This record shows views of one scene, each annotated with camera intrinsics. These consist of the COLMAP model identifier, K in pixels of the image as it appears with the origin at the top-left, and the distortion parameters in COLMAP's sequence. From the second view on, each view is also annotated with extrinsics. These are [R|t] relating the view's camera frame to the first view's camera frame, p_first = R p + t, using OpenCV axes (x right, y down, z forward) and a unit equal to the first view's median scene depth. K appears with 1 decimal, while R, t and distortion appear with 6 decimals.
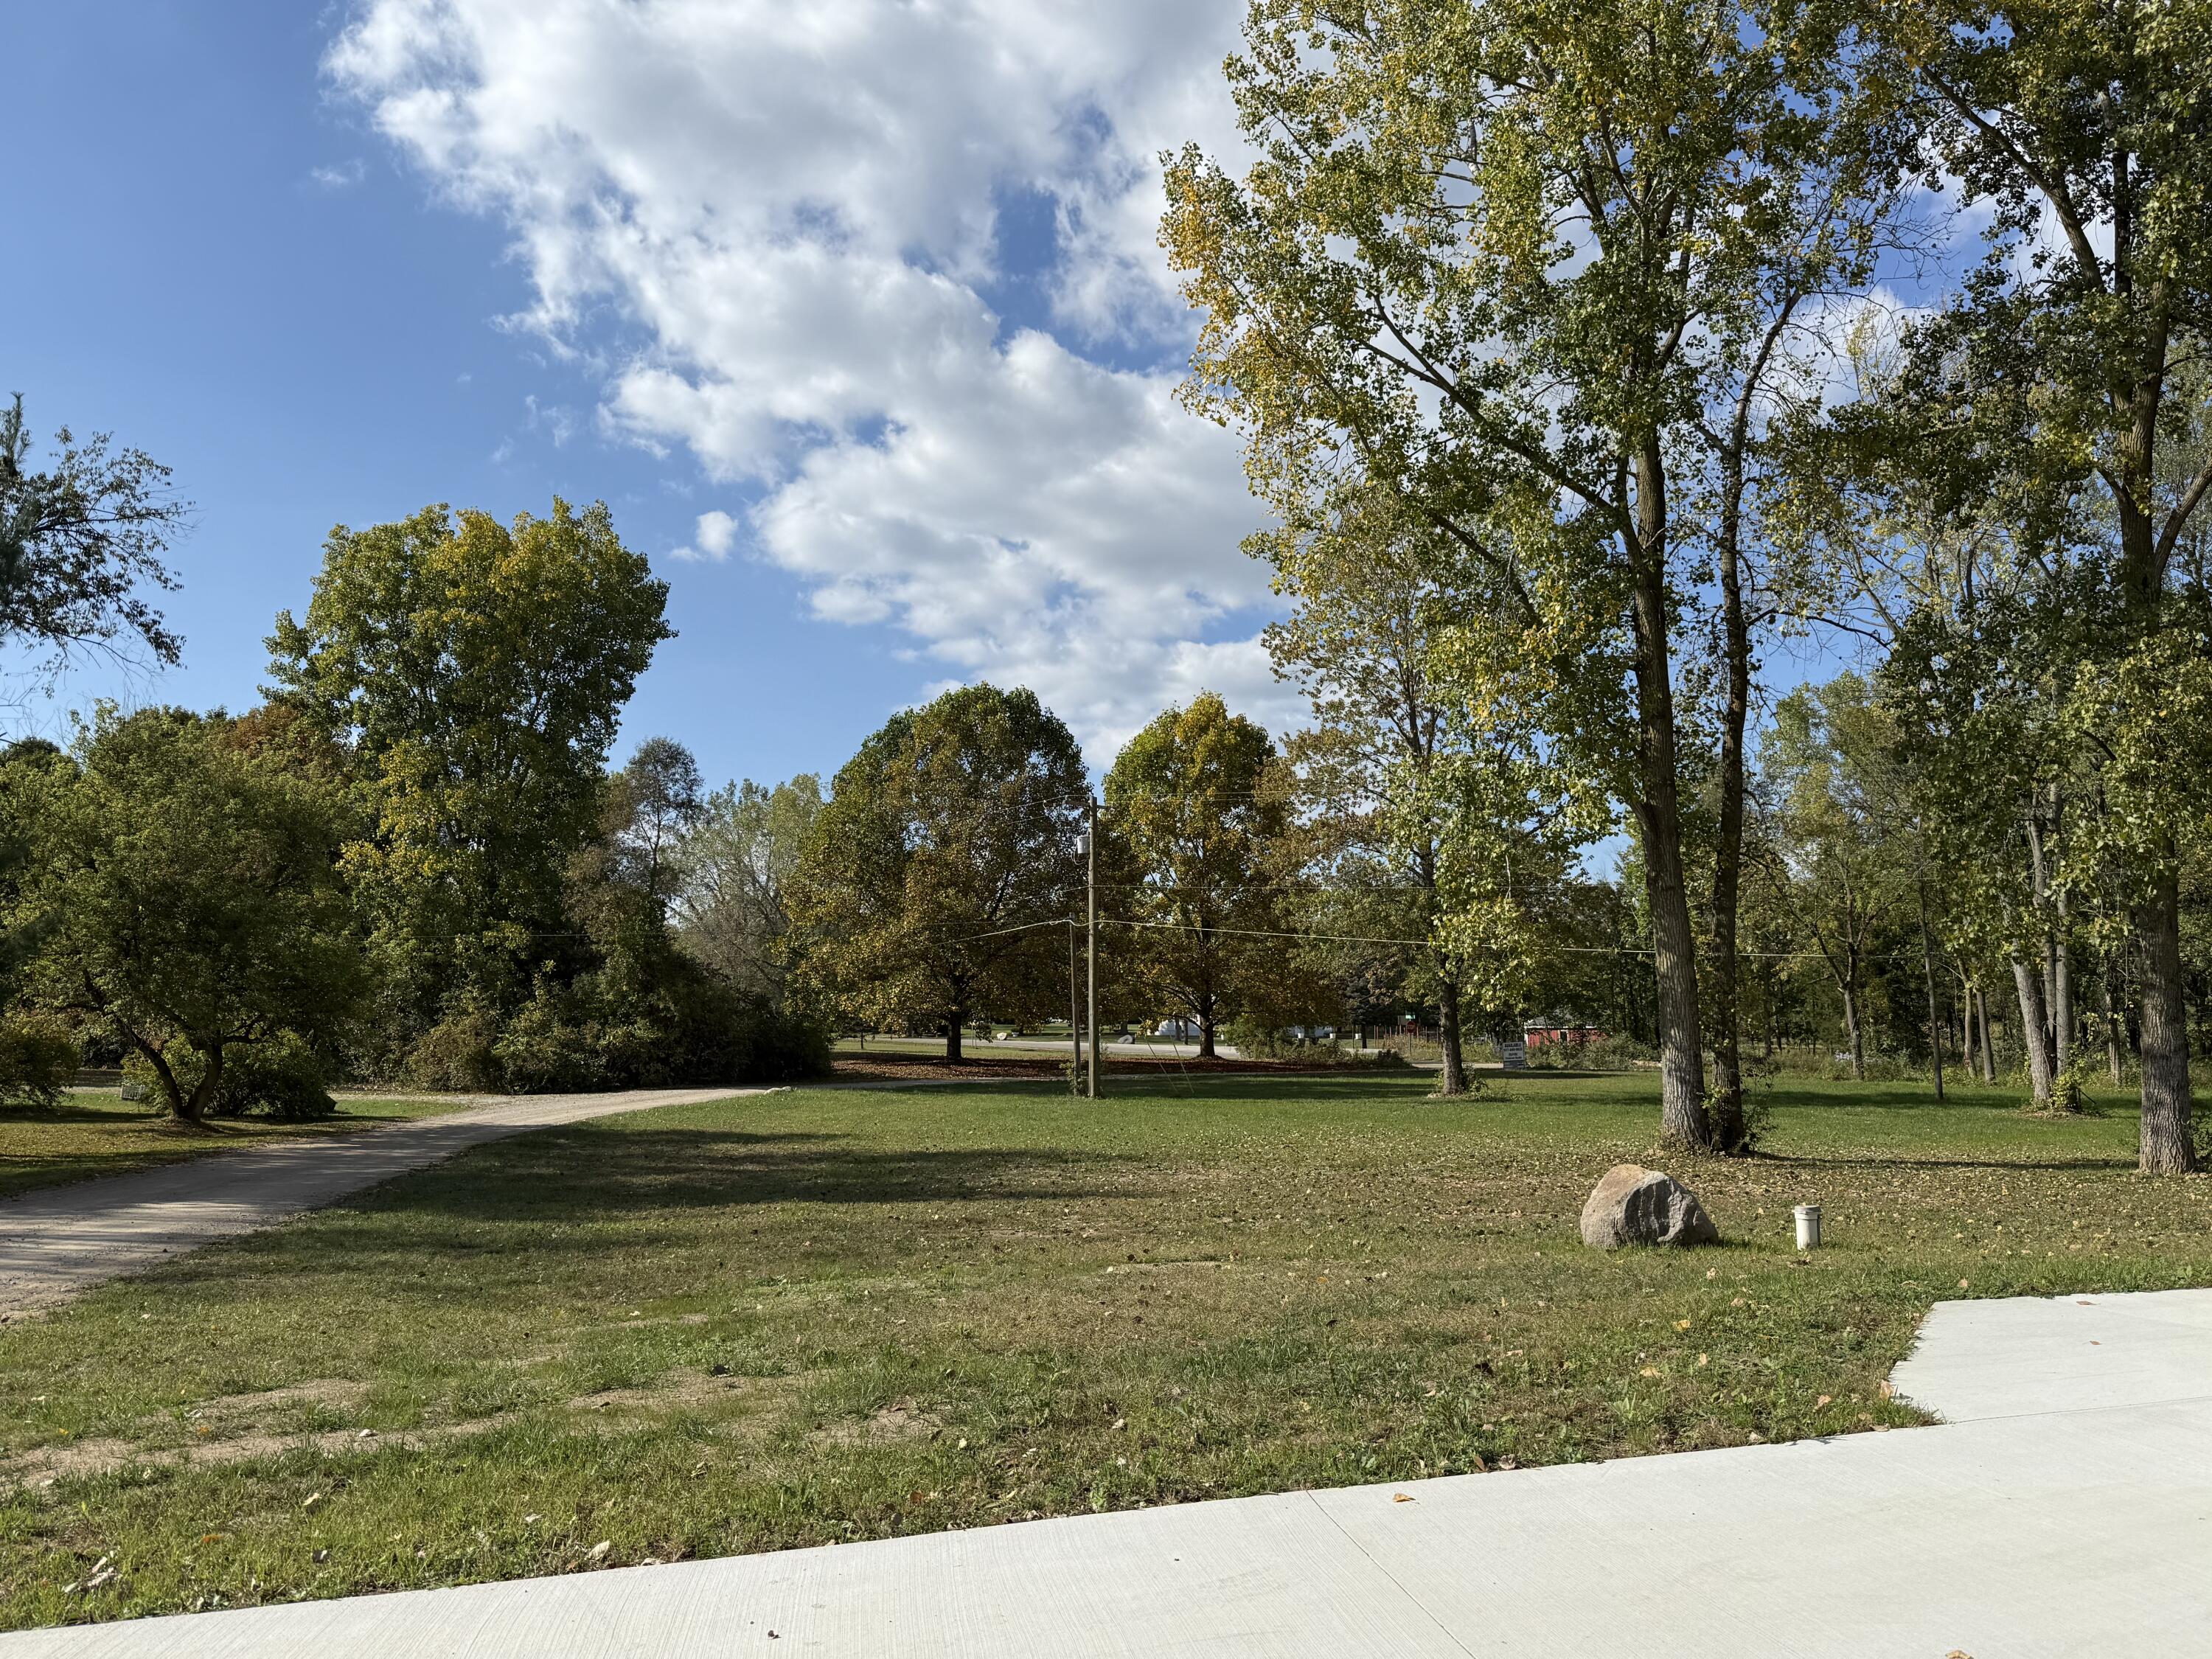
lens RADIAL K [[1673.5, 0, 1099.3], [0, 1673.5, 835.4], [0, 0, 1]] dist [0.105017, -0.002448]
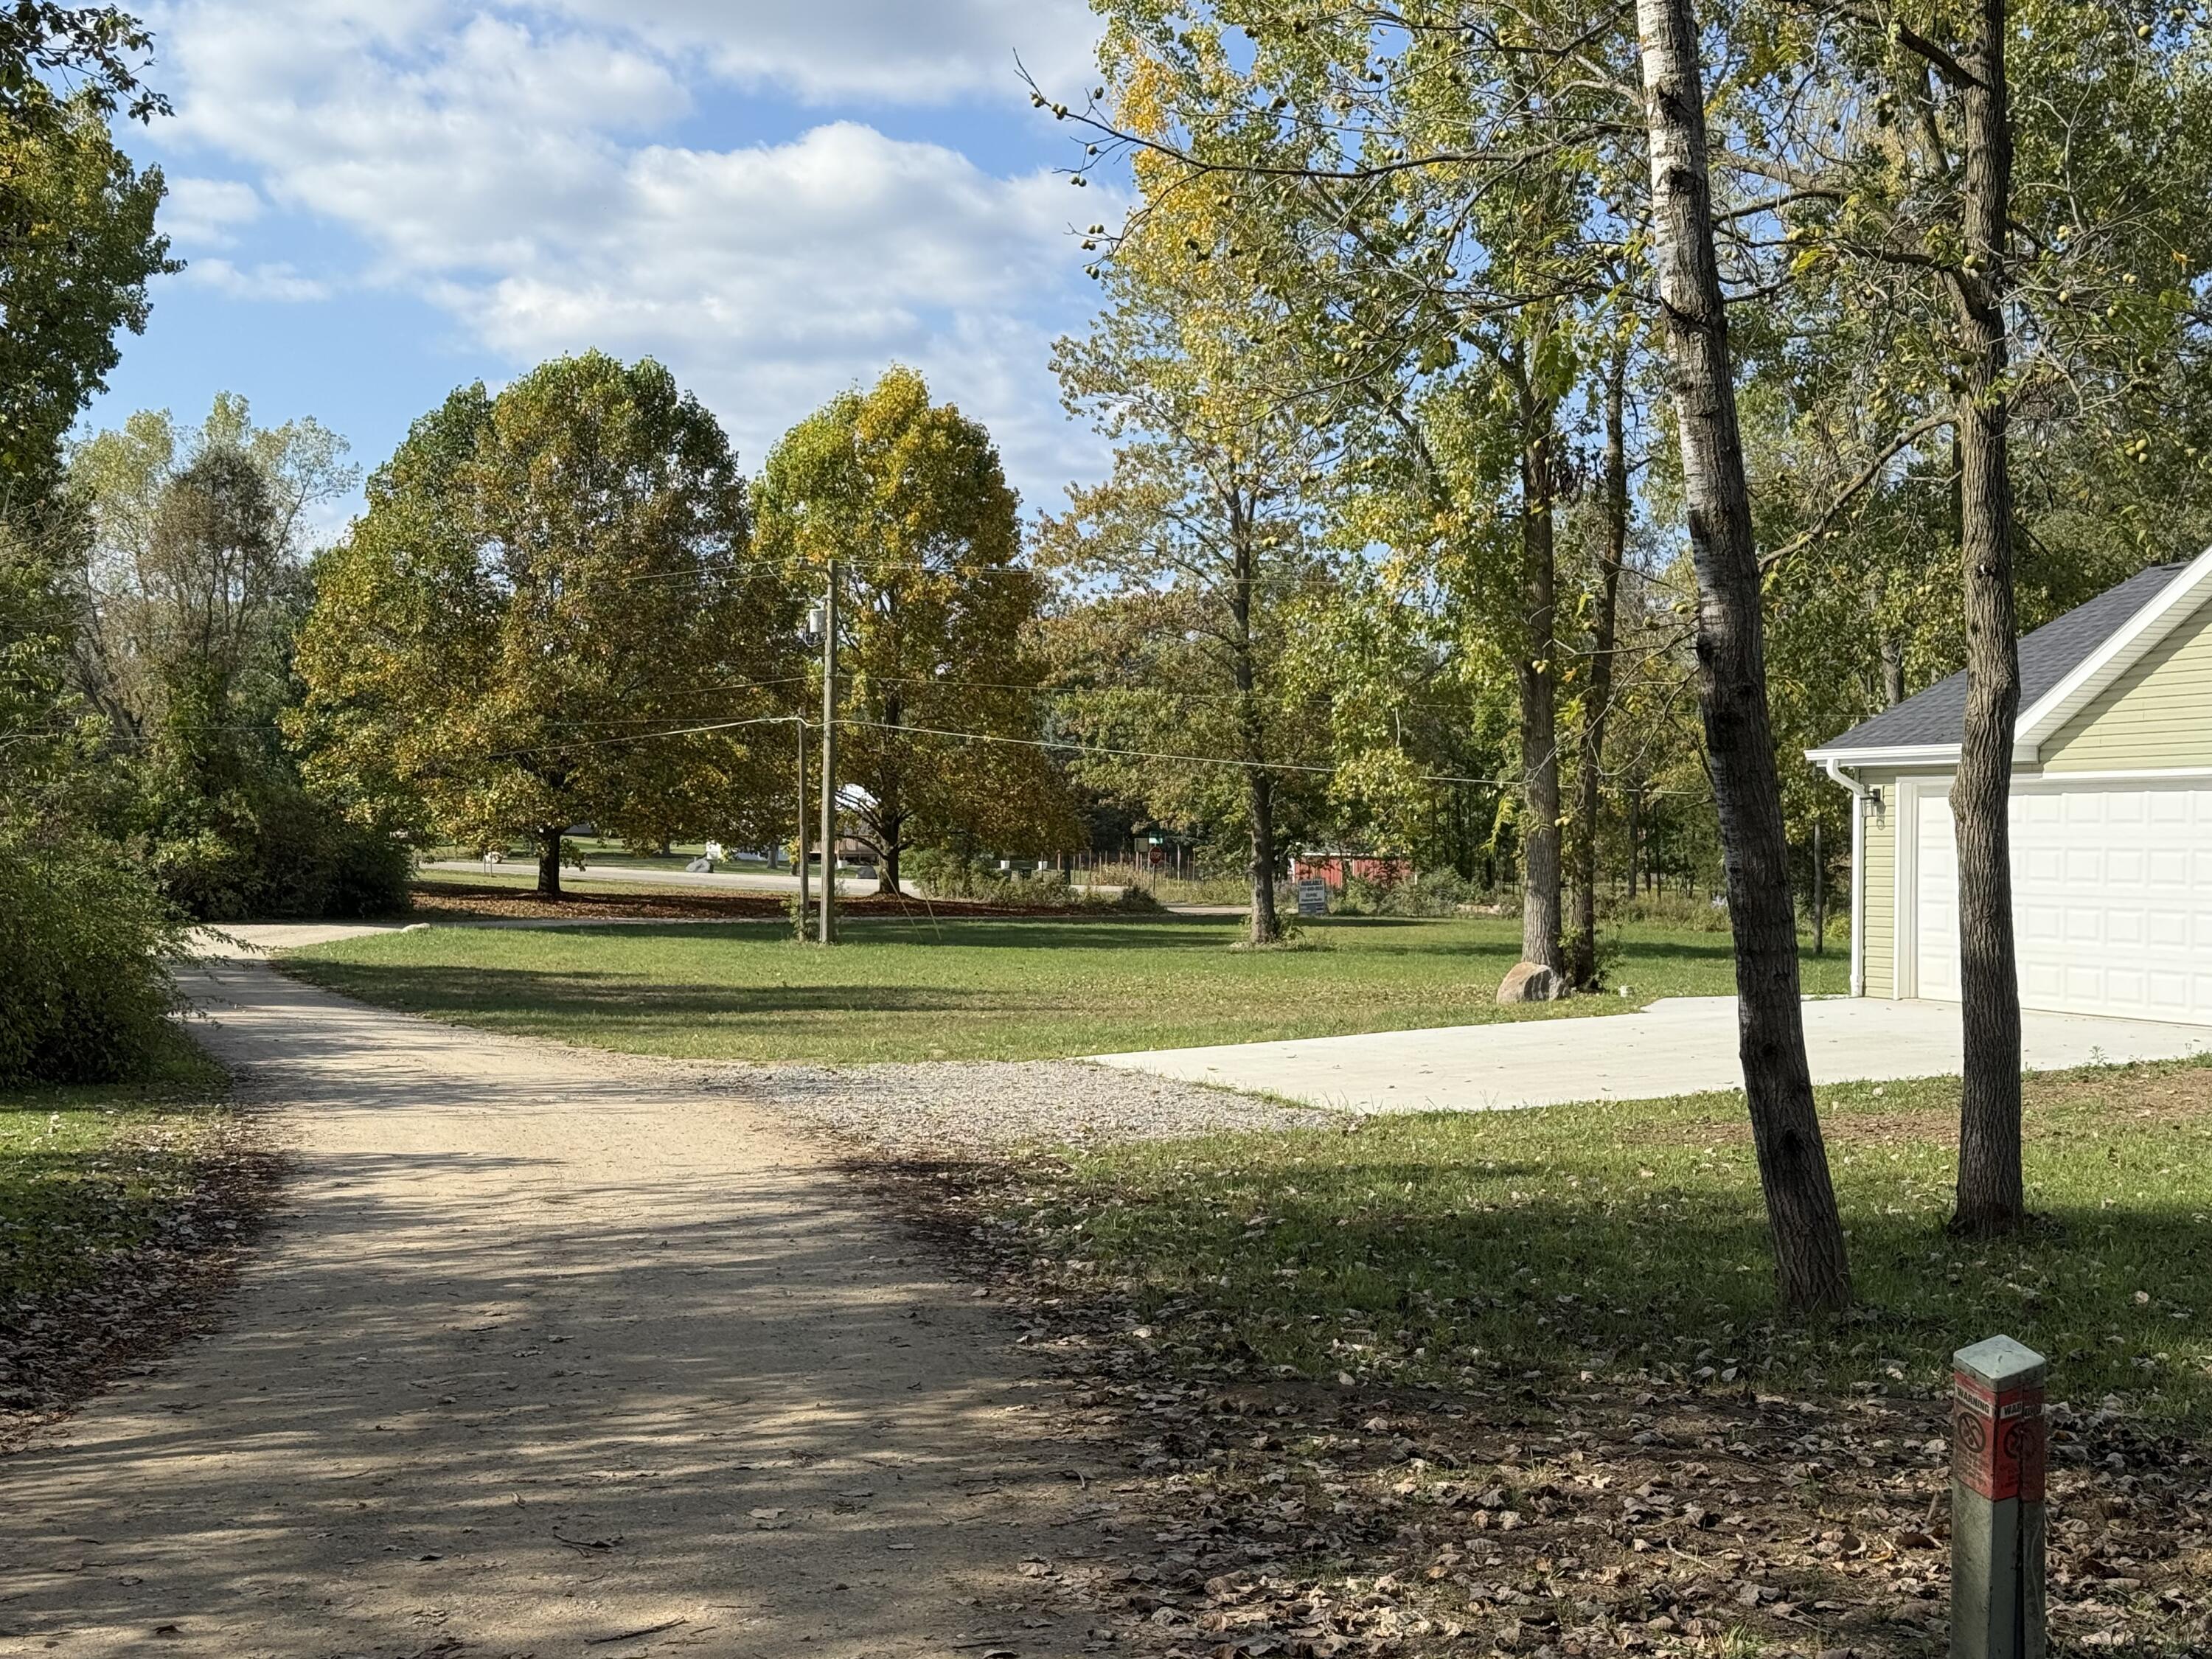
lens RADIAL K [[3105.6, 0, 1108.6], [0, 3105.6, 833.2], [0, 0, 1]] dist [0.093313, 0.000000]
pose [[0.979504, 0.017939, 0.200626, -0.129186], [-0.039967, 0.993531, 0.106295, -0.043245], [-0.197421, -0.112134, 0.973884, -0.342969]]
